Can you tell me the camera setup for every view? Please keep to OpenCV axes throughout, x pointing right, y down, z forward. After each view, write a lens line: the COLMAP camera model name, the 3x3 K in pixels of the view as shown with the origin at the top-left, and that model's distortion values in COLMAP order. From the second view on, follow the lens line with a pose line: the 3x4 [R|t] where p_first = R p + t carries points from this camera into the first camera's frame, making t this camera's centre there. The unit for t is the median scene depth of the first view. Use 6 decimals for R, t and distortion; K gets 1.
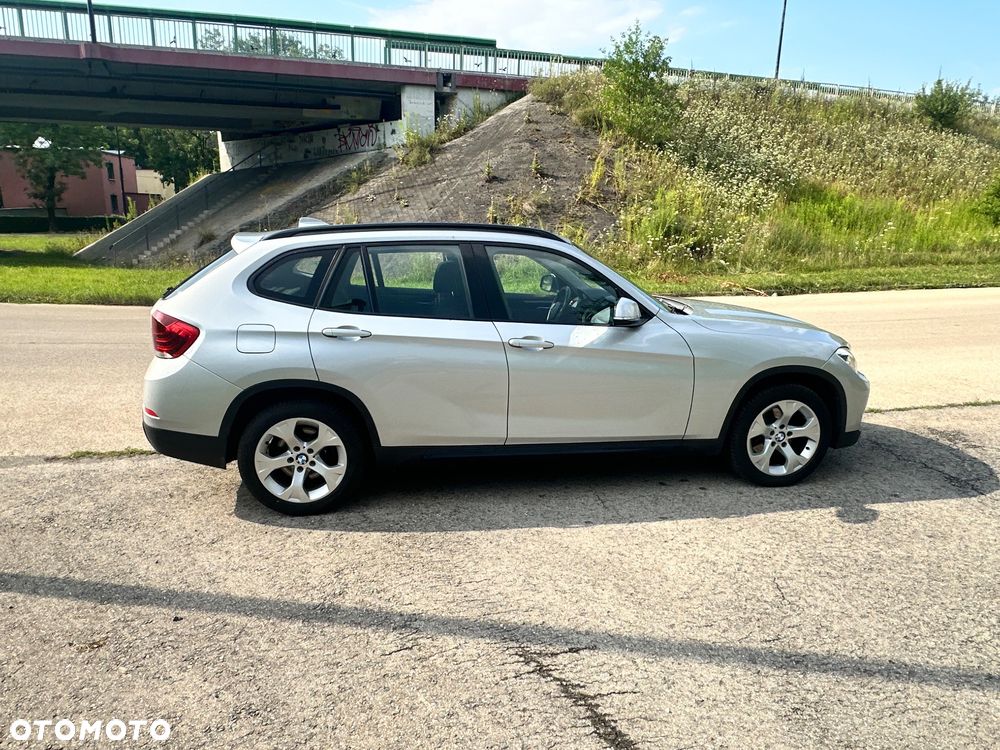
lens RADIAL K [[663.3, 0, 503.5], [0, 663.3, 382.3], [0, 0, 1]] dist [-0.003290, 0.003003]
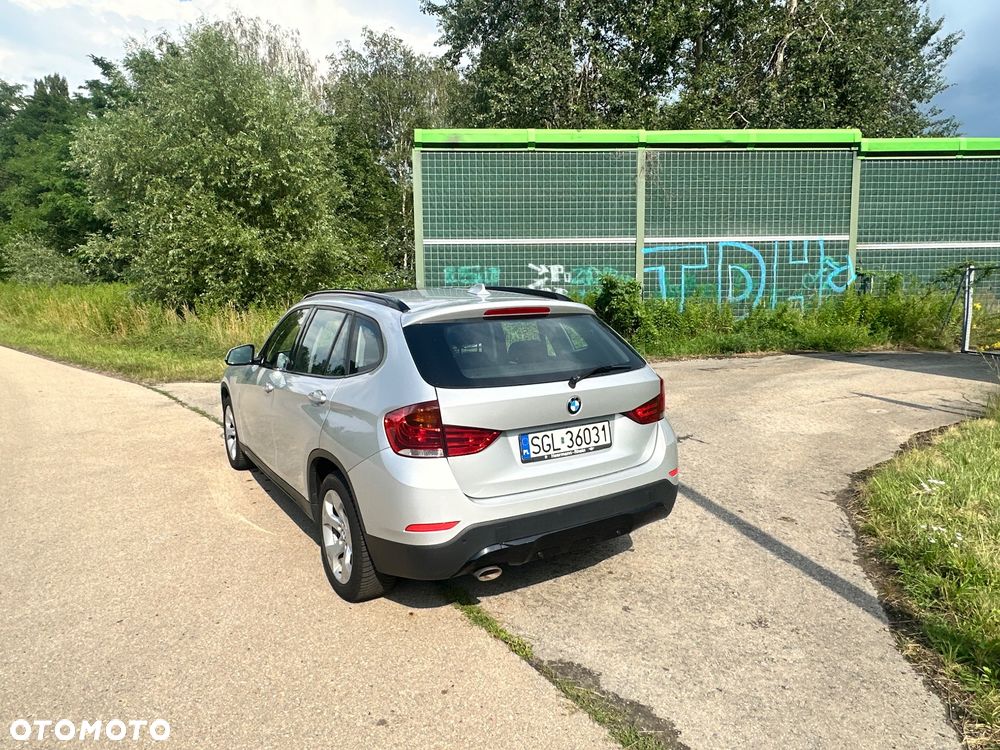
lens RADIAL K [[663.4, 0, 492.9], [0, 663.4, 375.0], [0, 0, 1]] dist [-0.001177, 0.000283]
pose [[-0.389014, -0.133360, 0.911528, -0.244086], [0.223629, 0.946200, 0.233870, -0.072310], [-0.893677, 0.294823, -0.338262, 0.284301]]
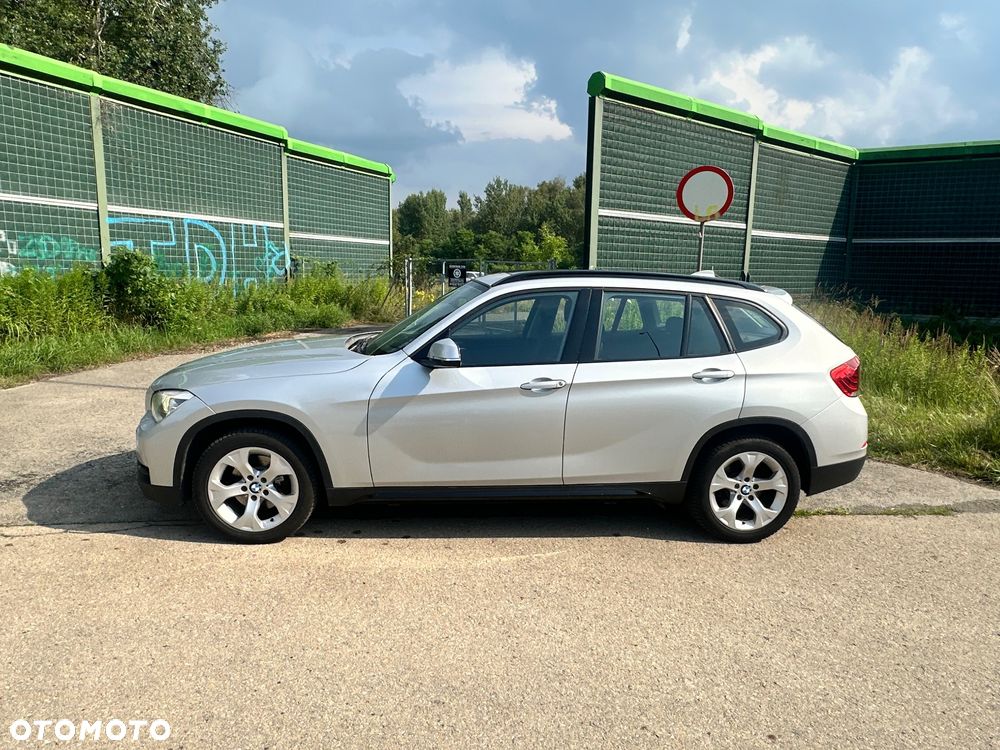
lens RADIAL K [[663.0, 0, 503.0], [0, 663.0, 375.3], [0, 0, 1]] dist [-0.002344, 0.002021]
pose [[-0.997213, -0.050528, 0.054897, -0.005473], [-0.025760, 0.923698, 0.382255, -0.107363], [-0.070023, 0.379776, -0.922425, 0.453046]]
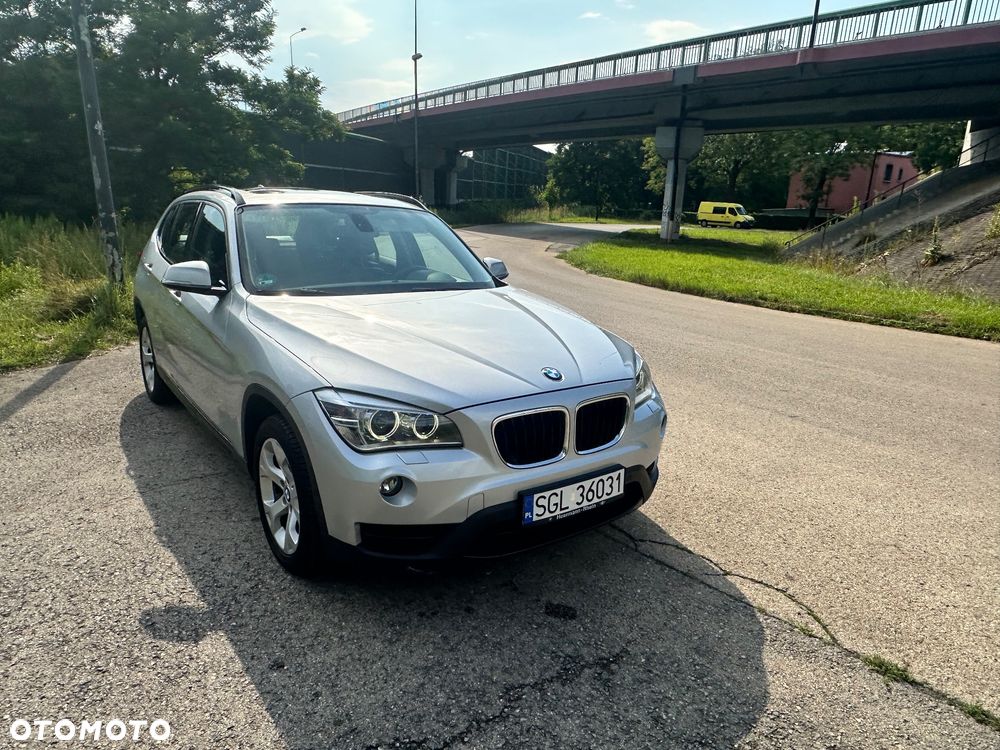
lens RADIAL K [[663.3, 0, 503.5], [0, 663.3, 382.3], [0, 0, 1]] dist [-0.003290, 0.003003]
pose [[0.464708, 0.233886, -0.854016, 0.225913], [-0.238710, 0.961867, 0.133530, -0.036023], [0.852681, 0.141809, 0.502818, 0.175326]]
